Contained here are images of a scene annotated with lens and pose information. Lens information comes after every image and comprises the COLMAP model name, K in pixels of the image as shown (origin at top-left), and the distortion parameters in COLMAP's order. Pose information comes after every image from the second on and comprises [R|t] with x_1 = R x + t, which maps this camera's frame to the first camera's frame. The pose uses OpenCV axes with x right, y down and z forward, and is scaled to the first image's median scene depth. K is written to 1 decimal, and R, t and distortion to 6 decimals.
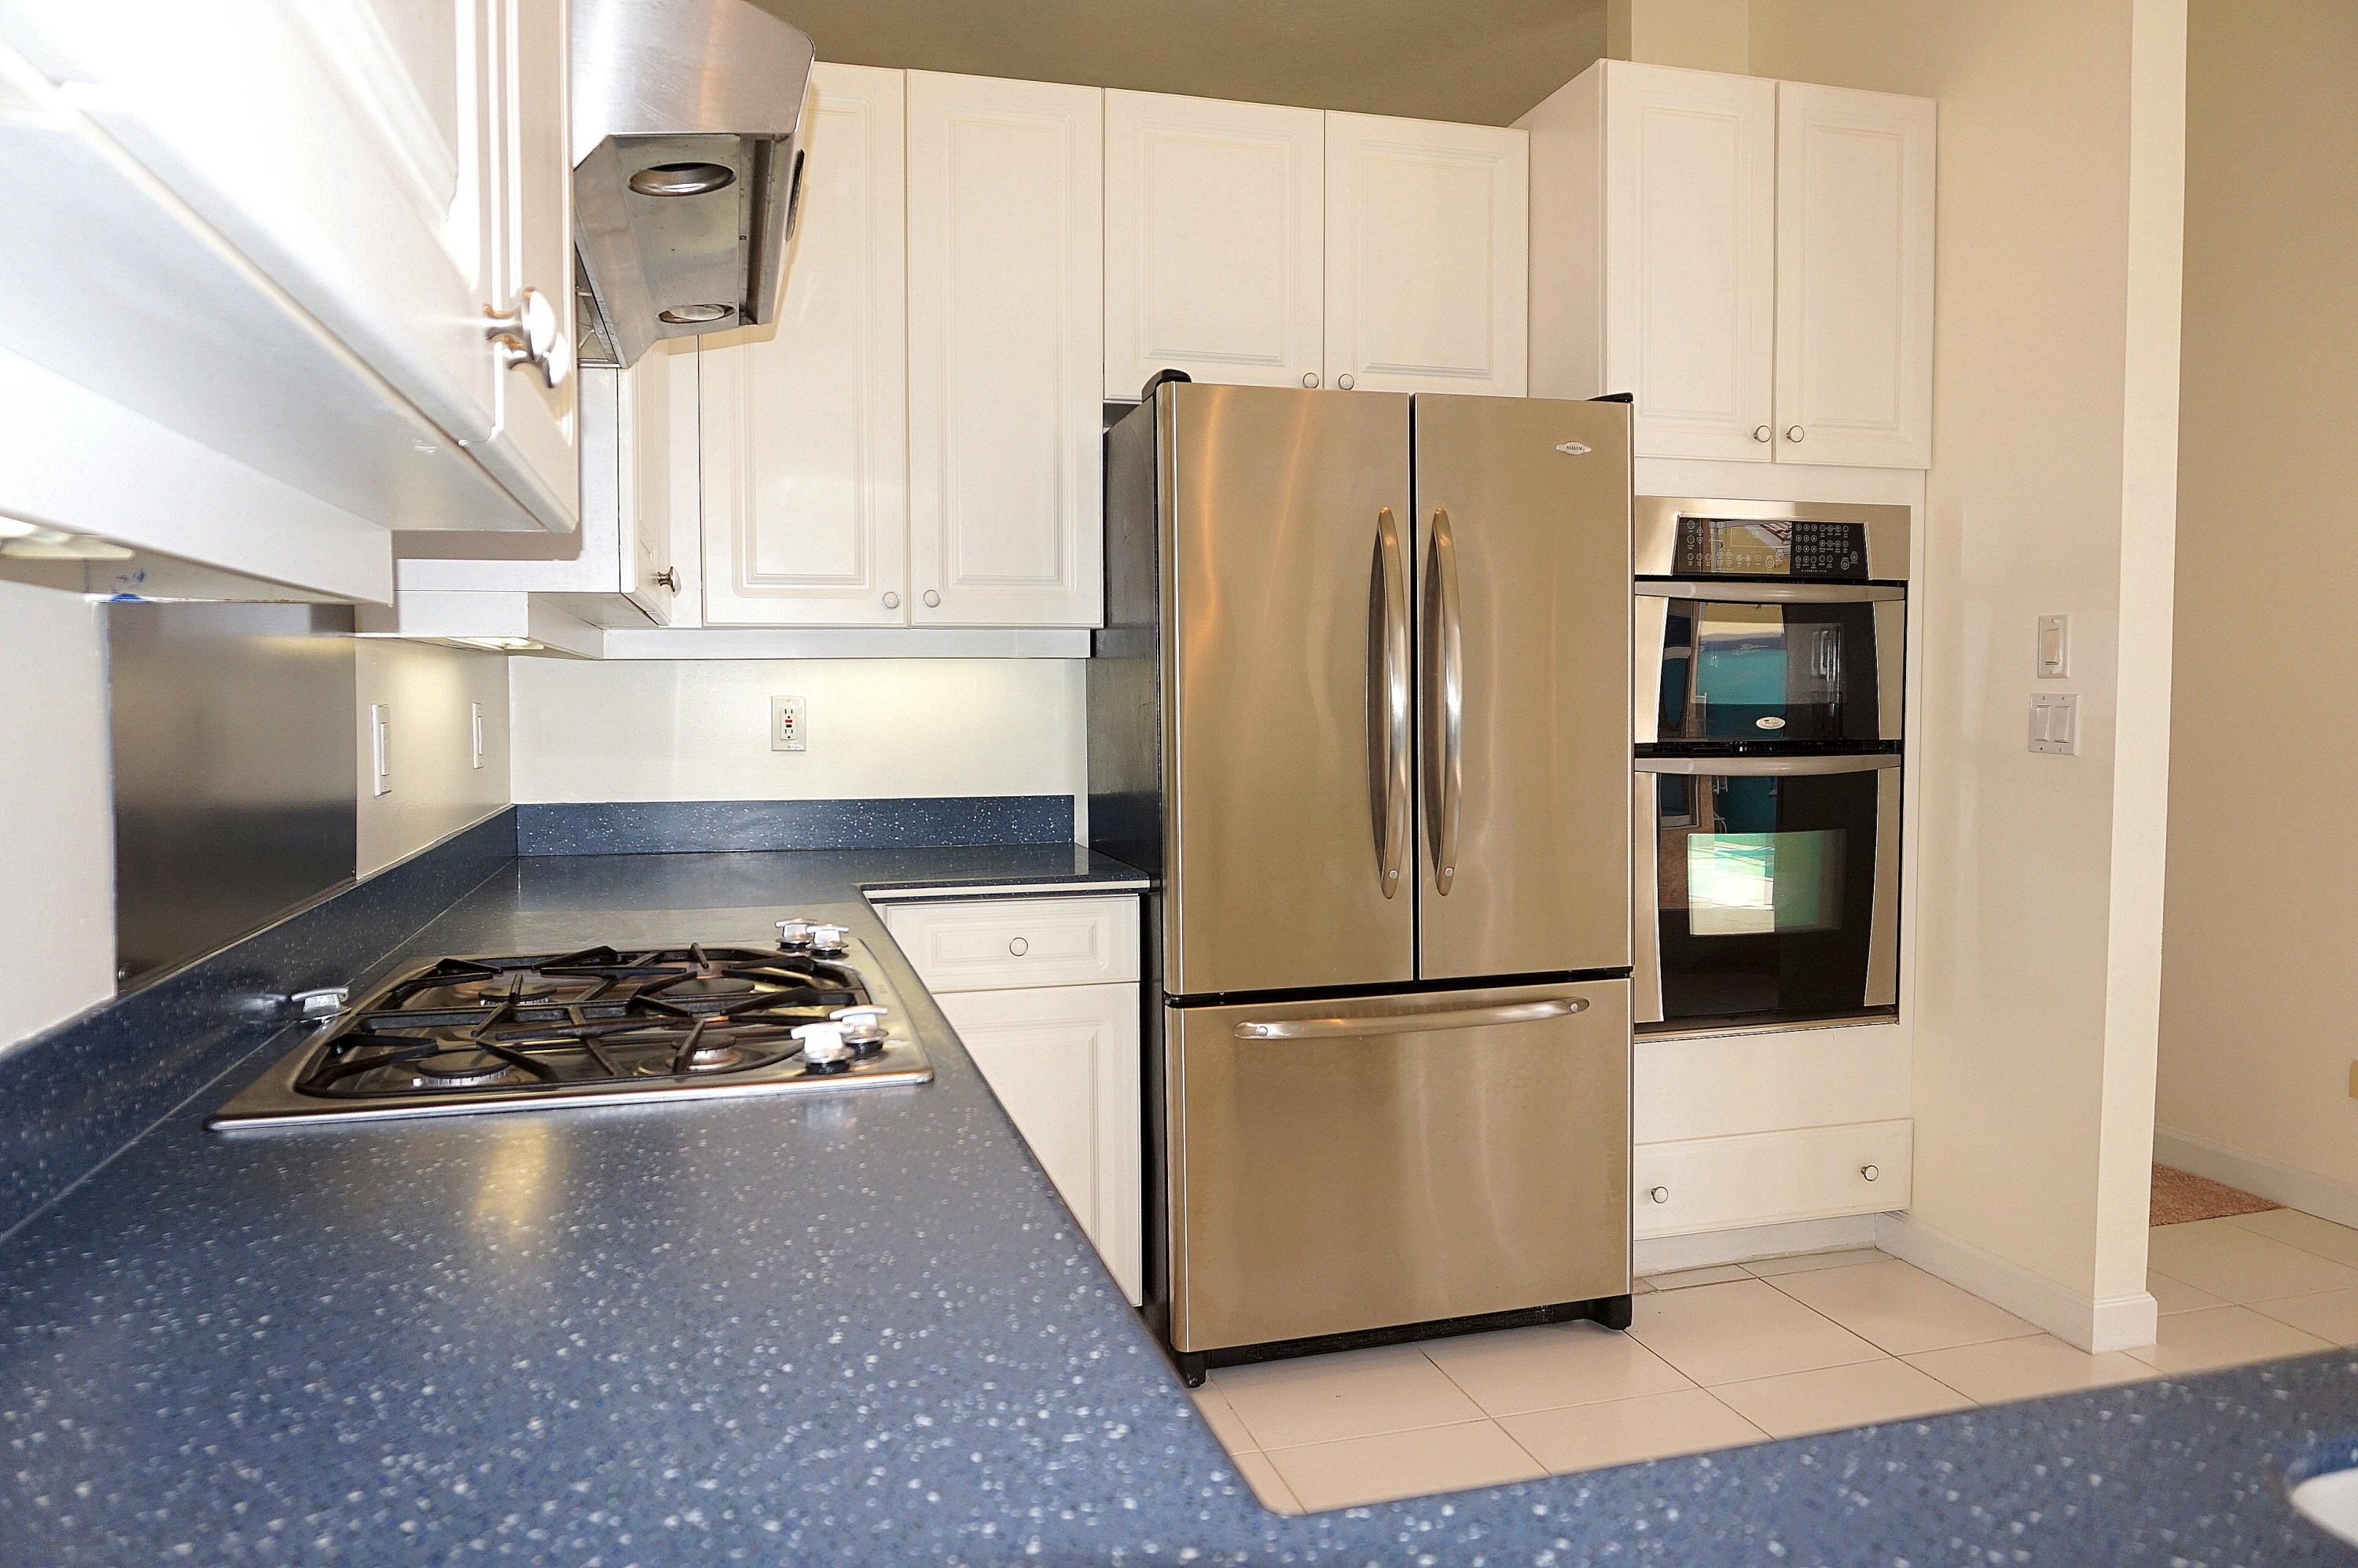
lens RADIAL K [[1604.8, 0, 1179.0], [0, 1604.8, 784.0], [0, 0, 1]] dist [-0.053538, 0.045148]
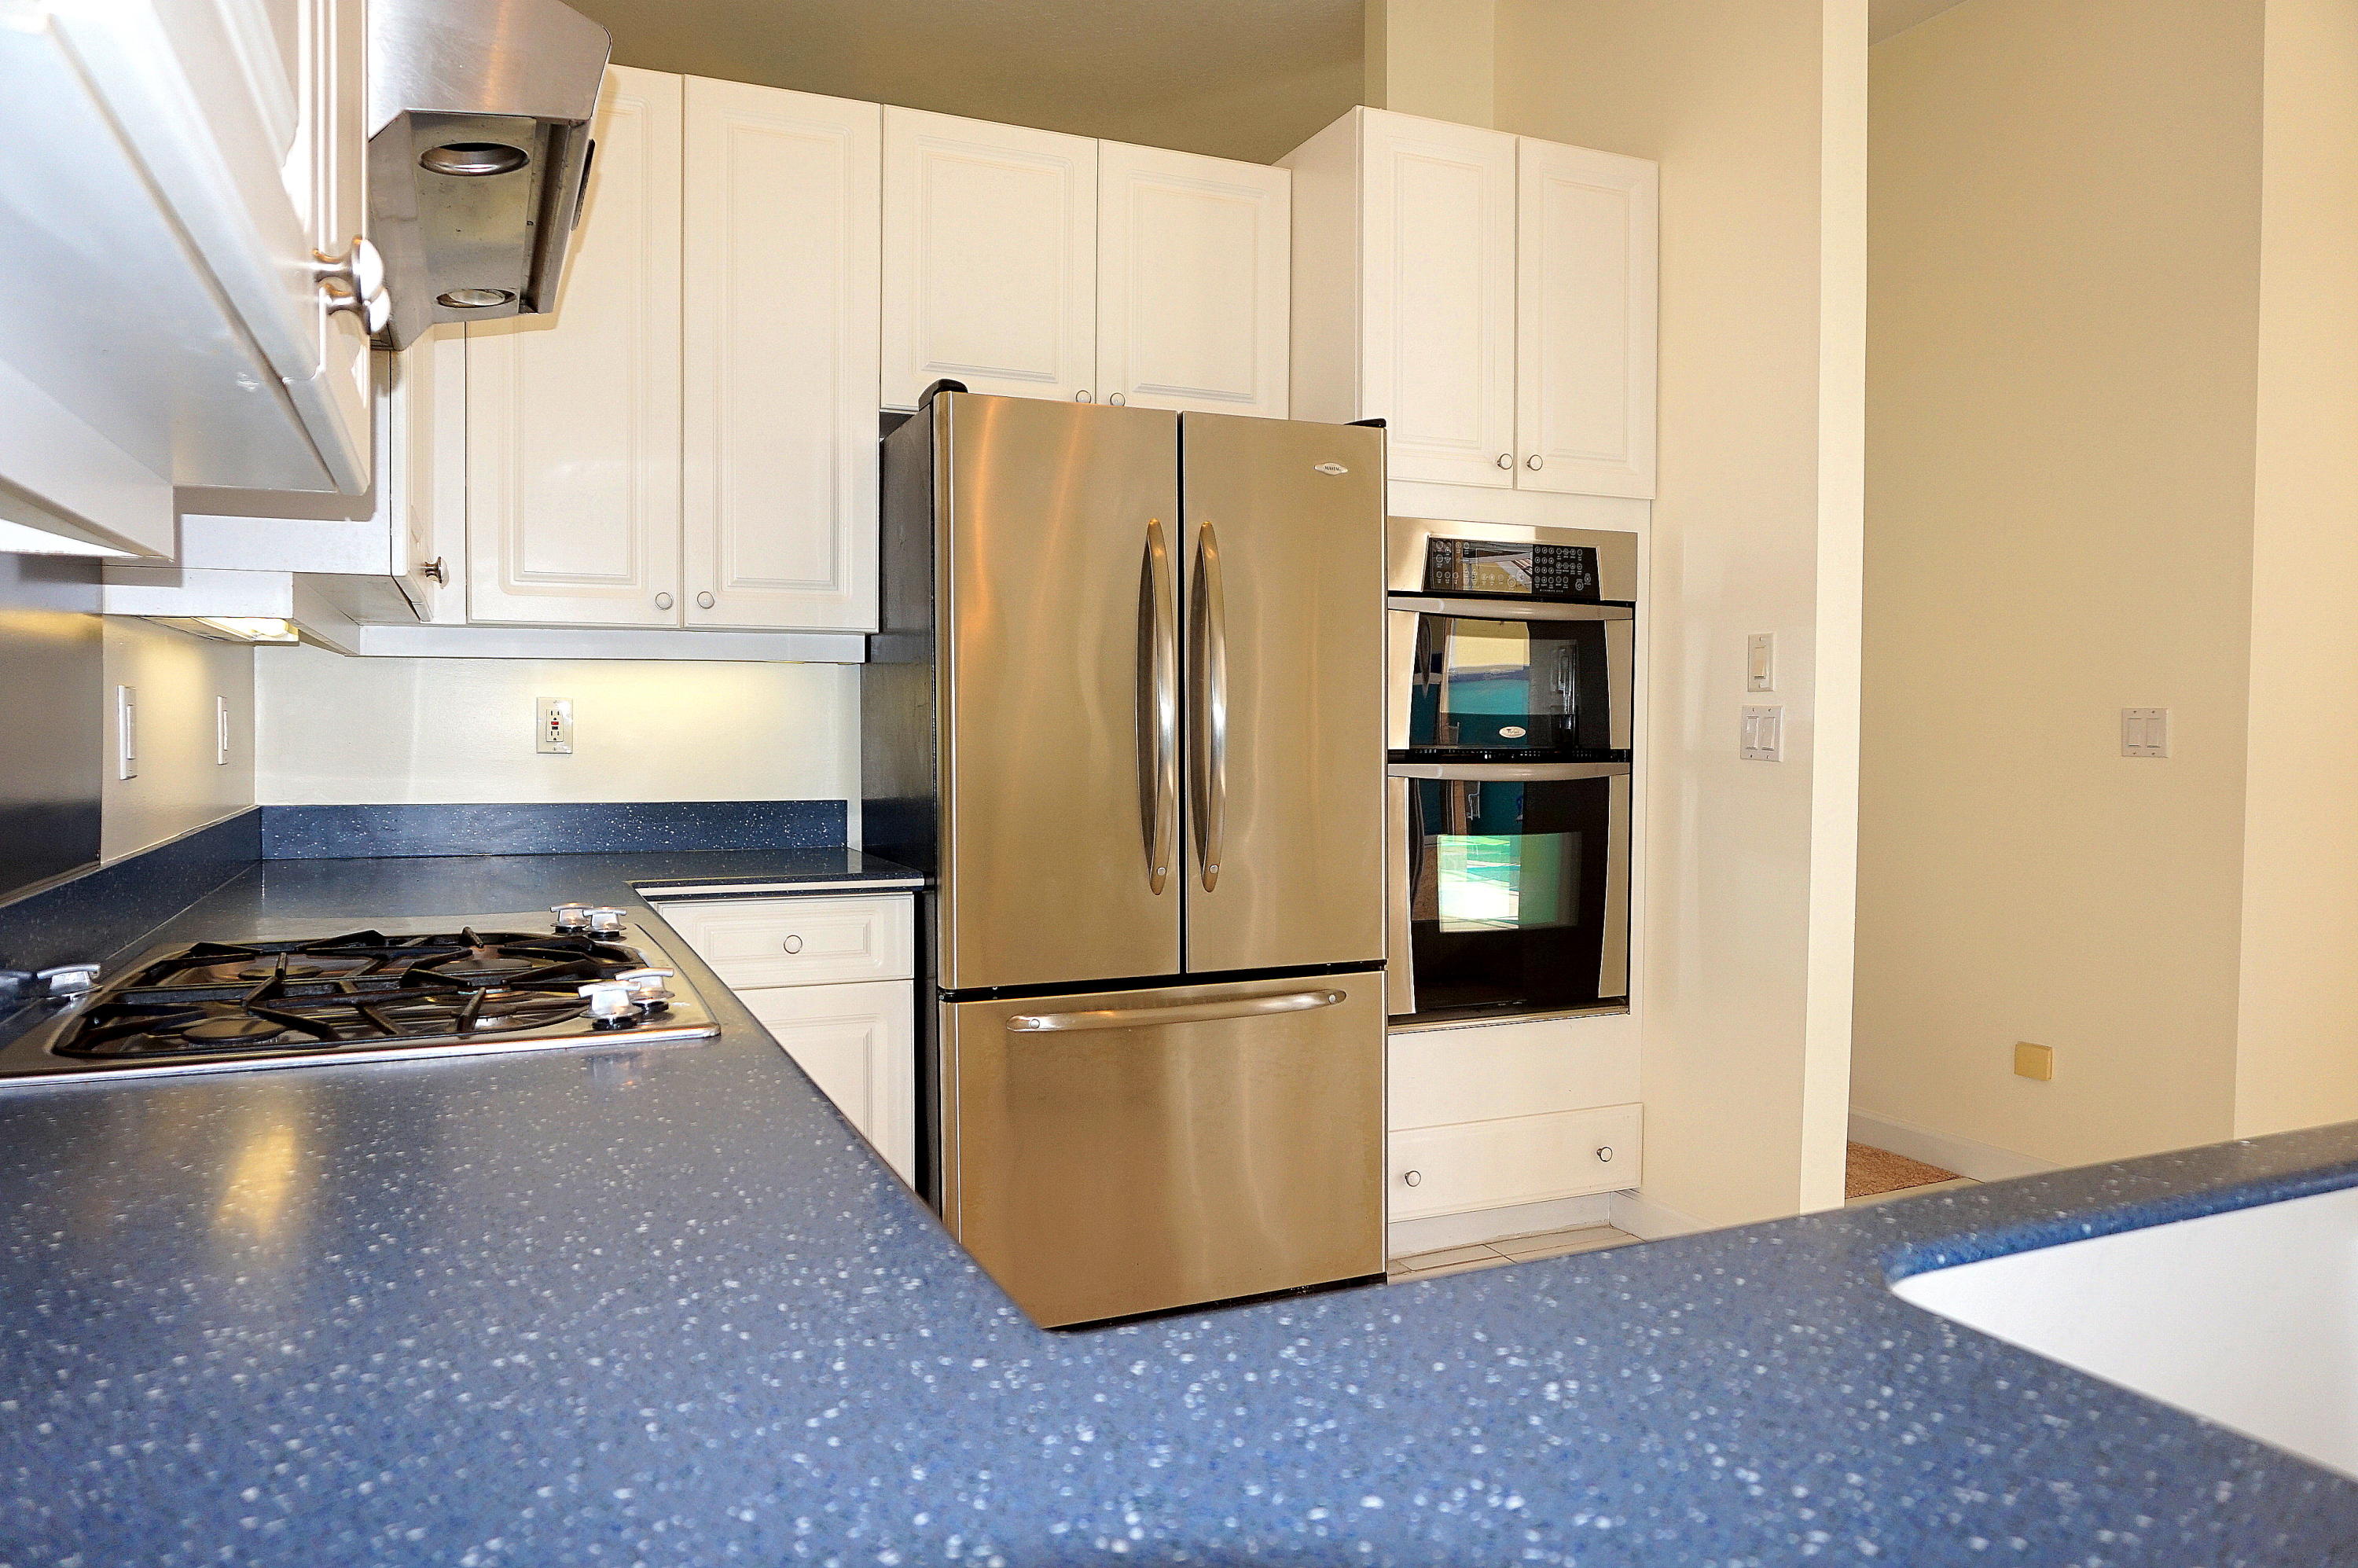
lens RADIAL K [[1604.8, 0, 1179.0], [0, 1604.8, 784.0], [0, 0, 1]] dist [-0.053538, 0.045148]
pose [[0.989748, 0.003850, 0.142773, -0.004226], [-0.001063, 0.999808, -0.019588, 0.023793], [-0.142821, 0.019235, 0.989562, -0.038730]]
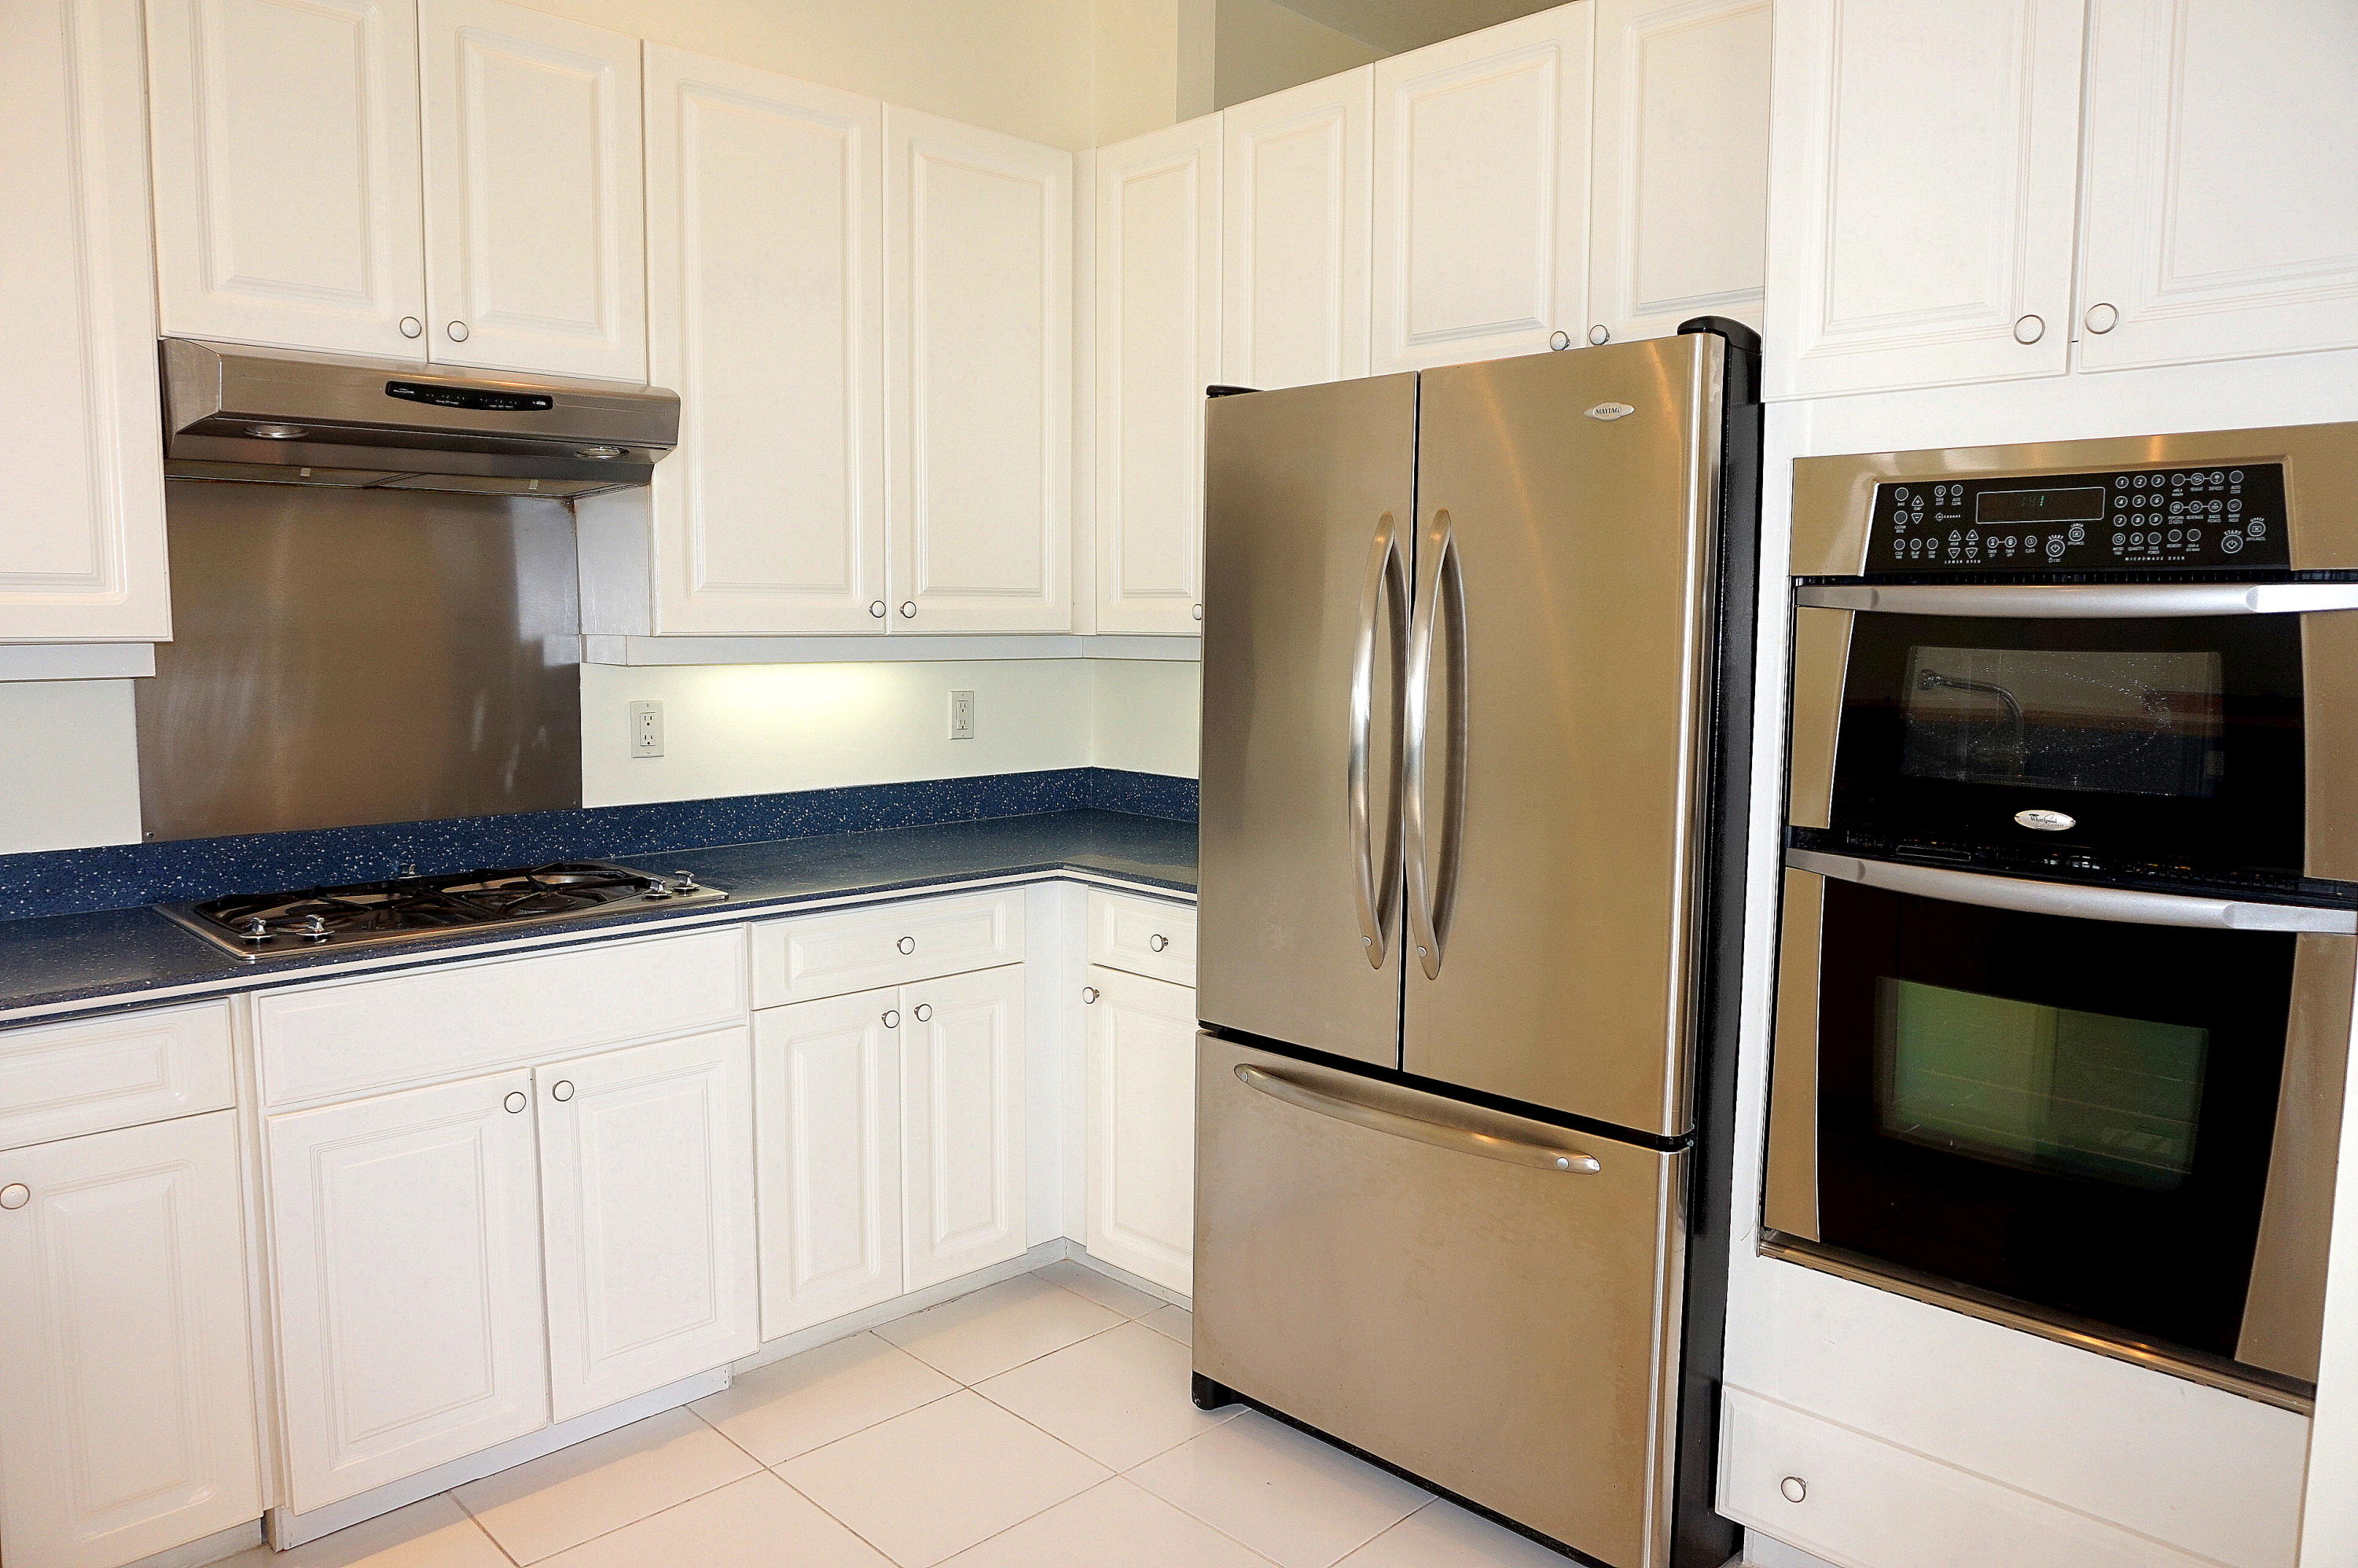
lens RADIAL K [[1604.8, 0, 1179.0], [0, 1604.8, 784.0], [0, 0, 1]] dist [-0.053538, 0.045148]
pose [[0.481044, 0.098749, -0.871117, 0.974208], [-0.057690, 0.995048, 0.080941, -0.107799], [0.874797, 0.011319, 0.484358, 0.581169]]
